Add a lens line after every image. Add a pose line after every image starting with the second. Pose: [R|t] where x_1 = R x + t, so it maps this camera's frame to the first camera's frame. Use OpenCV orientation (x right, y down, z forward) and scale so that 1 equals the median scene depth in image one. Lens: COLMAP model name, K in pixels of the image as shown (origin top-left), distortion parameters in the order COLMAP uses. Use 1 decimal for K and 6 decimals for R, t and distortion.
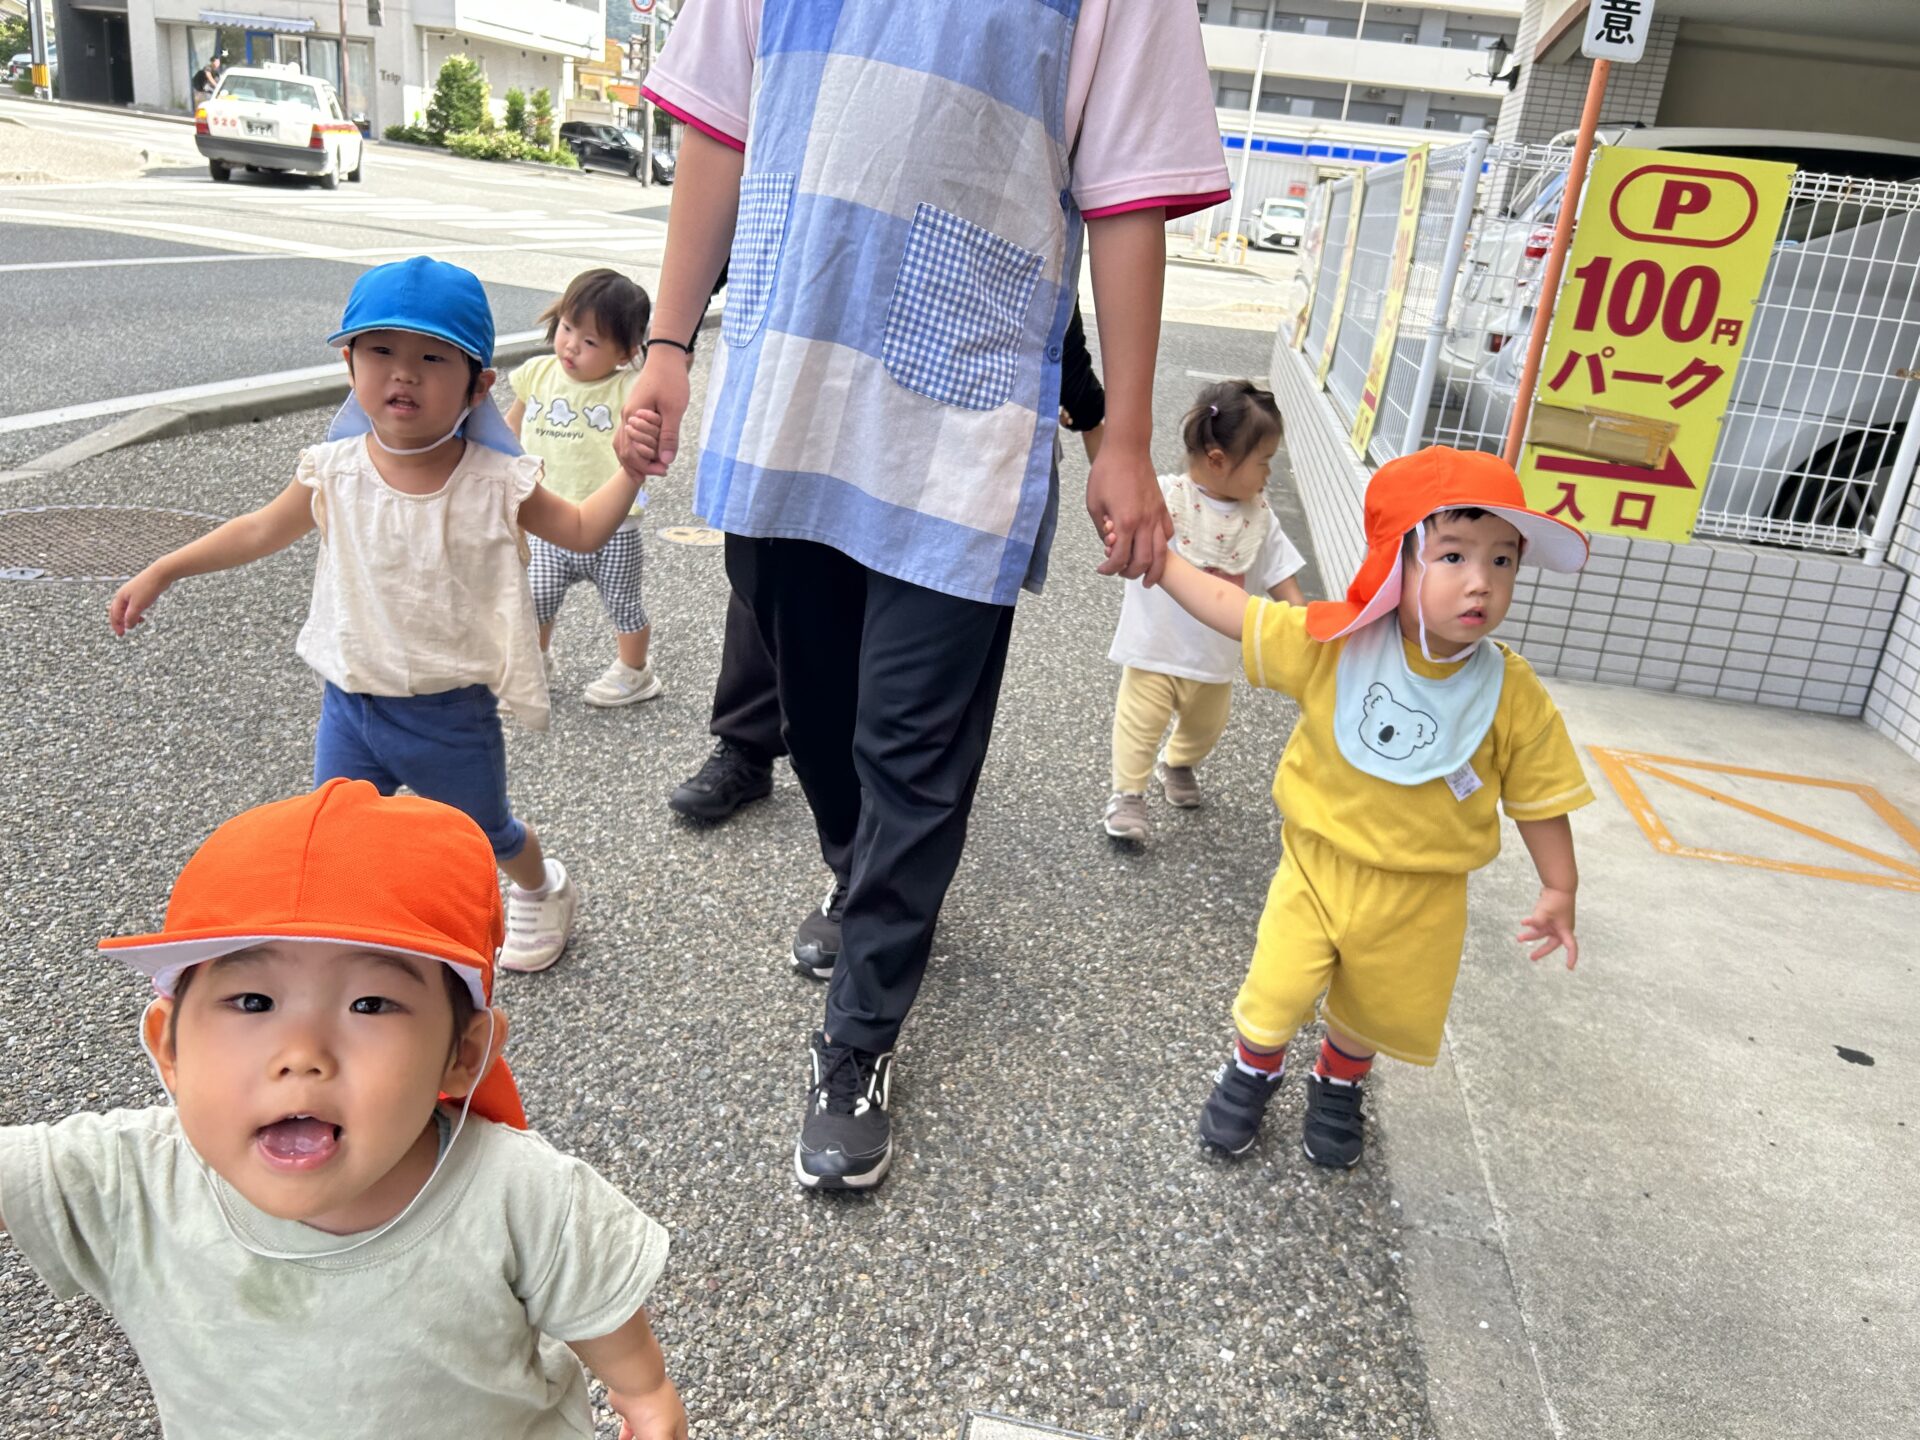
lens RADIAL K [[1456.4, 0, 967.9], [0, 1456.4, 768.5], [0, 0, 1]] dist [0.041393, -0.044974]
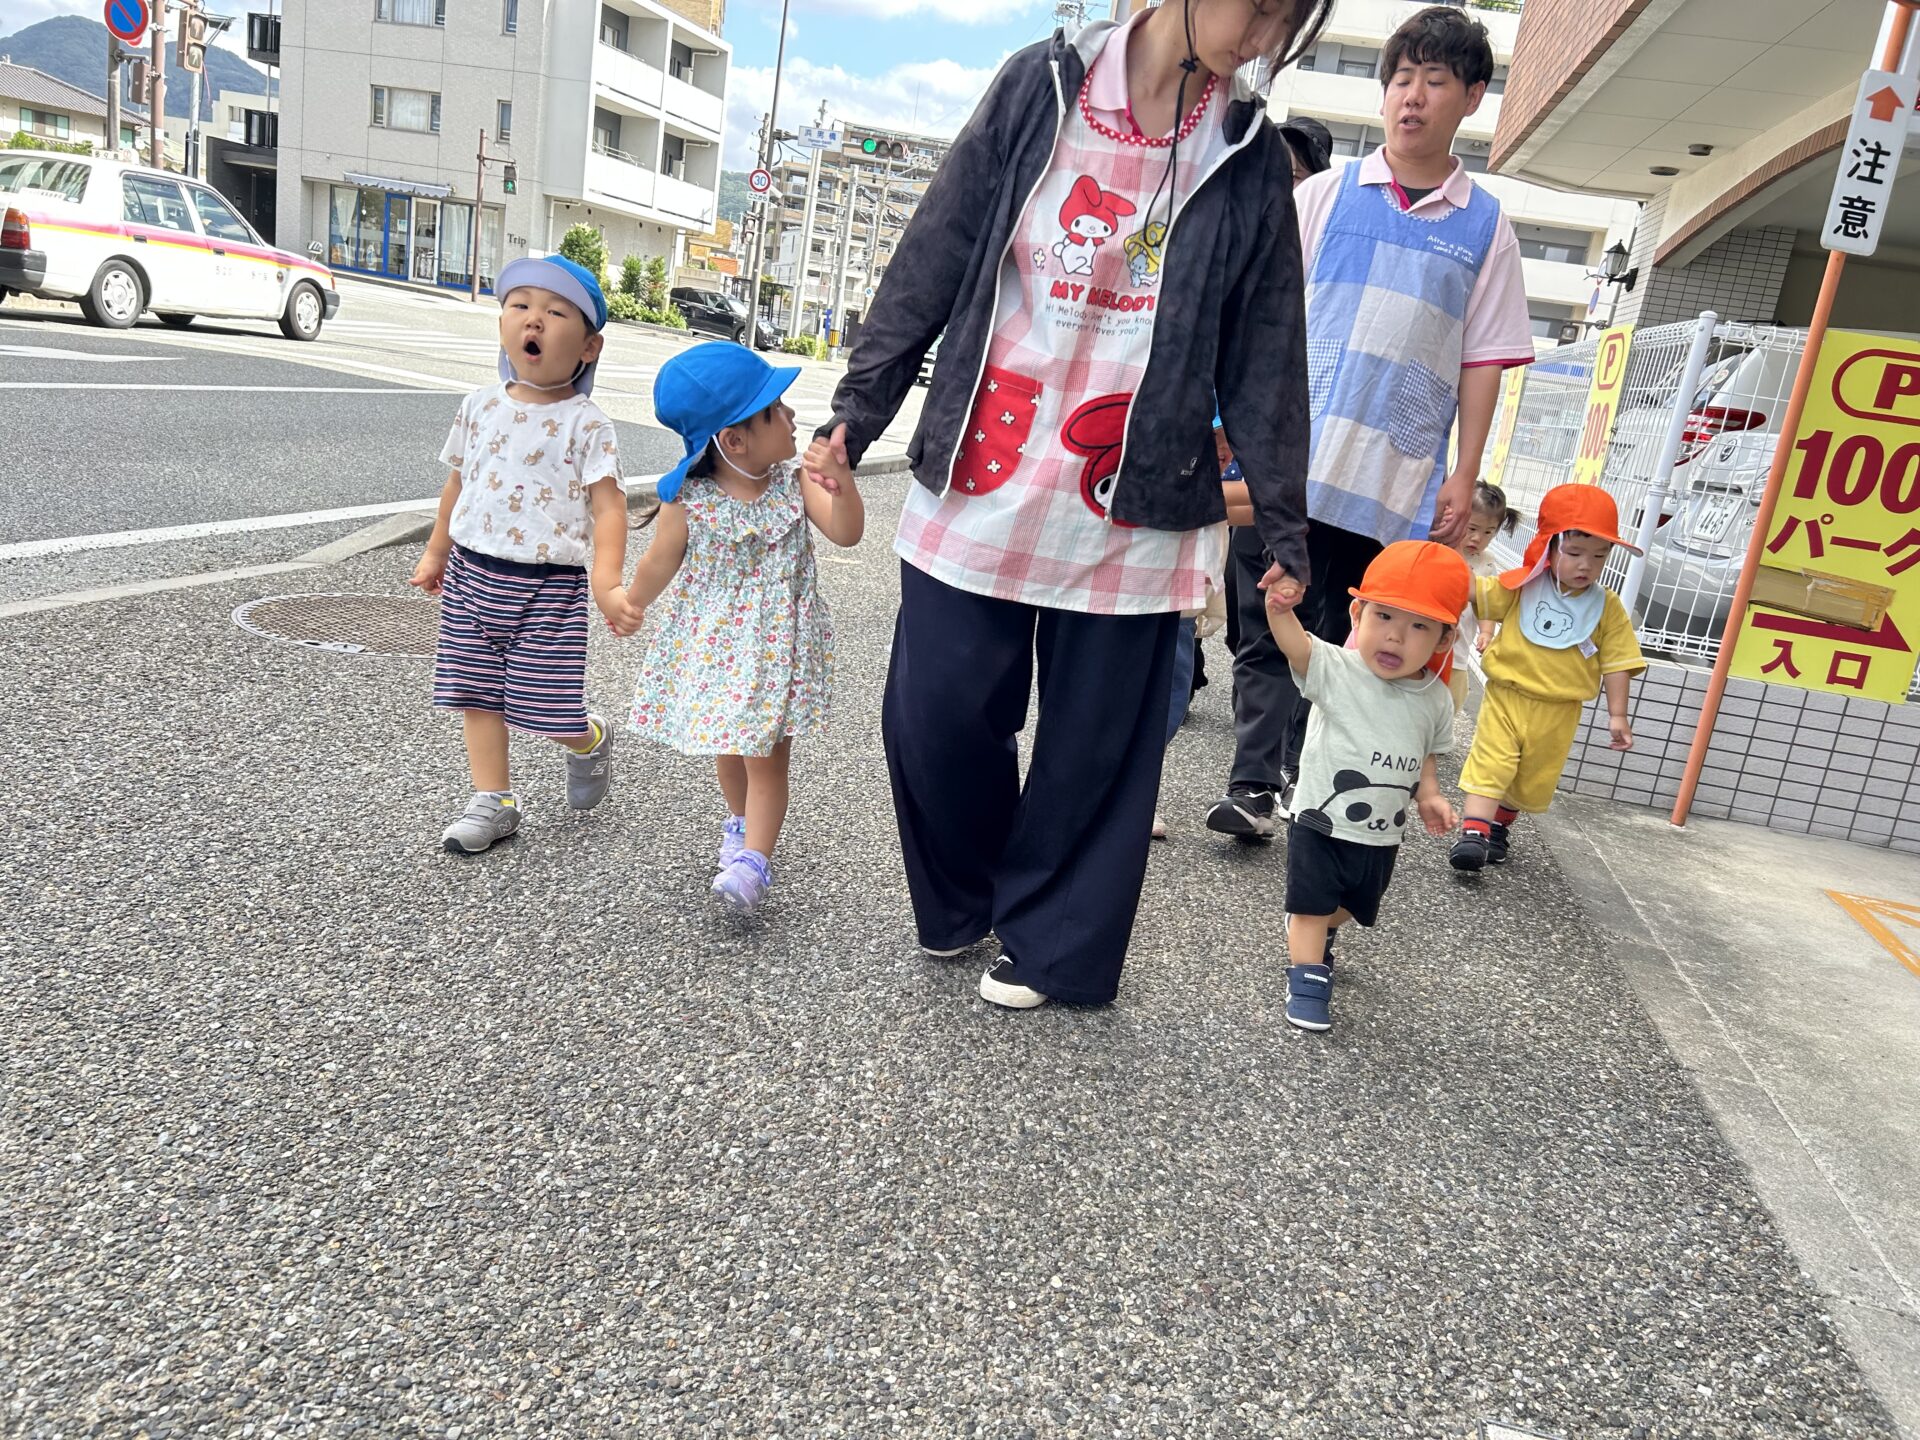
lens RADIAL K [[1456.4, 0, 967.9], [0, 1456.4, 768.5], [0, 0, 1]] dist [0.041393, -0.044974]
pose [[0.998099, 0.053074, -0.031329, -0.302163], [-0.056147, 0.992662, -0.107100, 0.090835], [0.025415, 0.108656, 0.993755, -0.092989]]
